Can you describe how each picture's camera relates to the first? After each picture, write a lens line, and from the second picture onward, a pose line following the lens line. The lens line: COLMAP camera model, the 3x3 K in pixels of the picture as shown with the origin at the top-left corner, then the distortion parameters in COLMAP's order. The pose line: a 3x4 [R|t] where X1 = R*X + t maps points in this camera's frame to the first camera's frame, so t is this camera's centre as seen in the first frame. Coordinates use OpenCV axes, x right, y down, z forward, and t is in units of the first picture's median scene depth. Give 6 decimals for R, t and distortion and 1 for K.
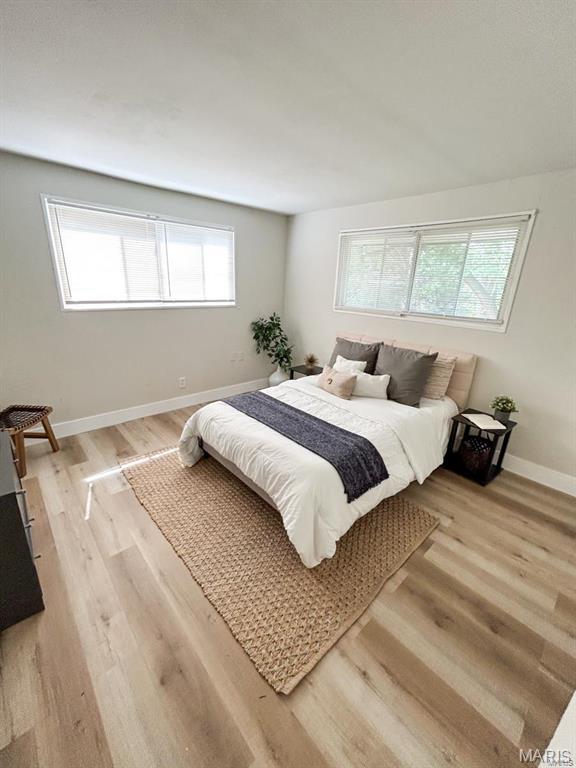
lens RADIAL K [[312.9, 0, 288.6], [0, 312.9, 384.1], [0, 0, 1]] dist [-0.001491, 0.001508]
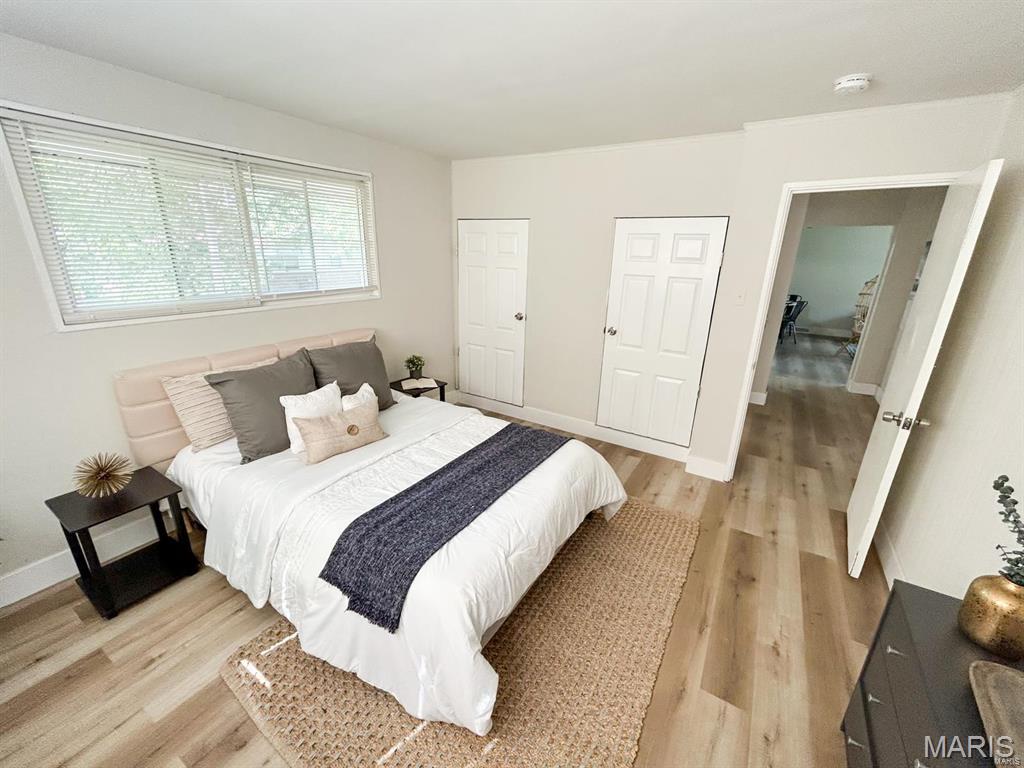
lens RADIAL K [[417.2, 0, 512.2], [0, 417.2, 385.0], [0, 0, 1]] dist [-0.001491, 0.001508]
pose [[-0.267806, -0.346003, 0.899201, -0.806249], [0.269408, 0.869170, 0.414685, -0.426149], [-0.925040, 0.353307, -0.139552, 1.075629]]
